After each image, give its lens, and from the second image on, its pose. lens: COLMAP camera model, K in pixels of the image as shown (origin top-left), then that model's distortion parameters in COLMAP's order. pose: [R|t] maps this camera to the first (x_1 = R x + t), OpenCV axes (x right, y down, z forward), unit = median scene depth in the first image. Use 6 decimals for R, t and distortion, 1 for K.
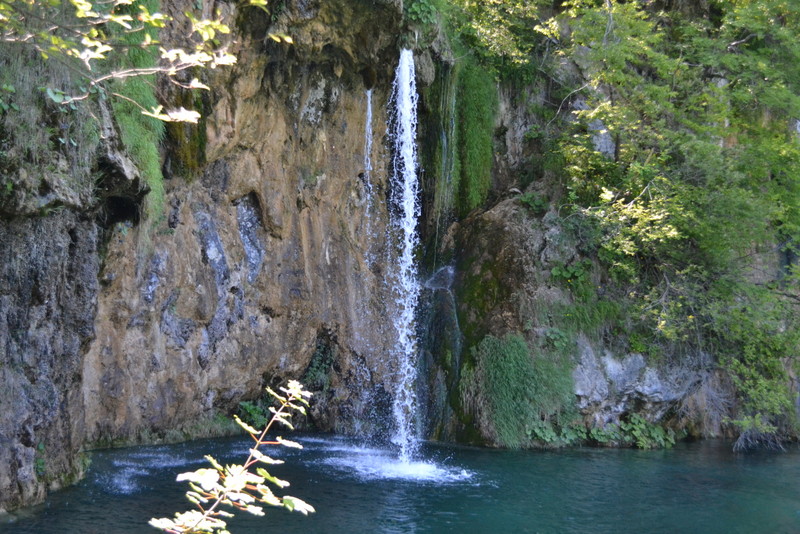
lens RADIAL K [[983.6, 0, 400.3], [0, 983.6, 266.5], [0, 0, 1]] dist [-0.005396, 0.000000]
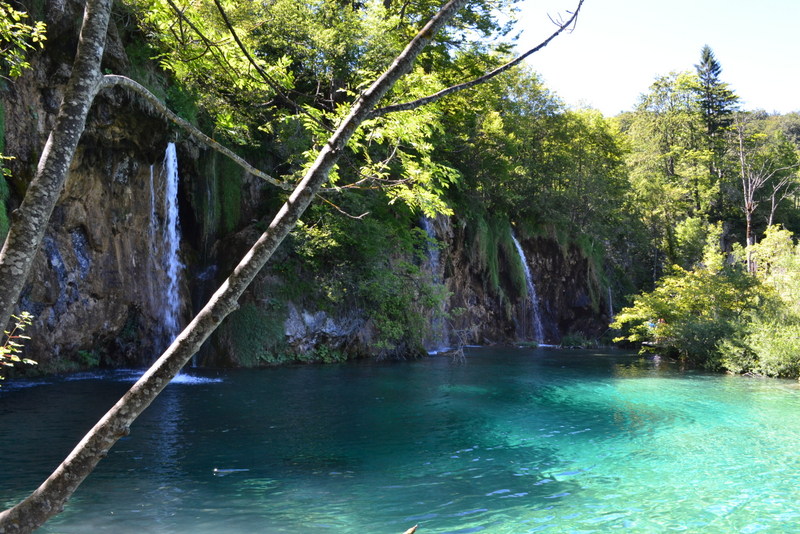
lens RADIAL K [[637.6, 0, 399.4], [0, 637.6, 266.9], [0, 0, 1]] dist [-0.005085, -0.003241]
pose [[0.966527, -0.032513, 0.254497, 0.089835], [0.031594, 0.999471, 0.007702, 0.004067], [-0.254613, 0.000596, 0.967043, -0.175394]]
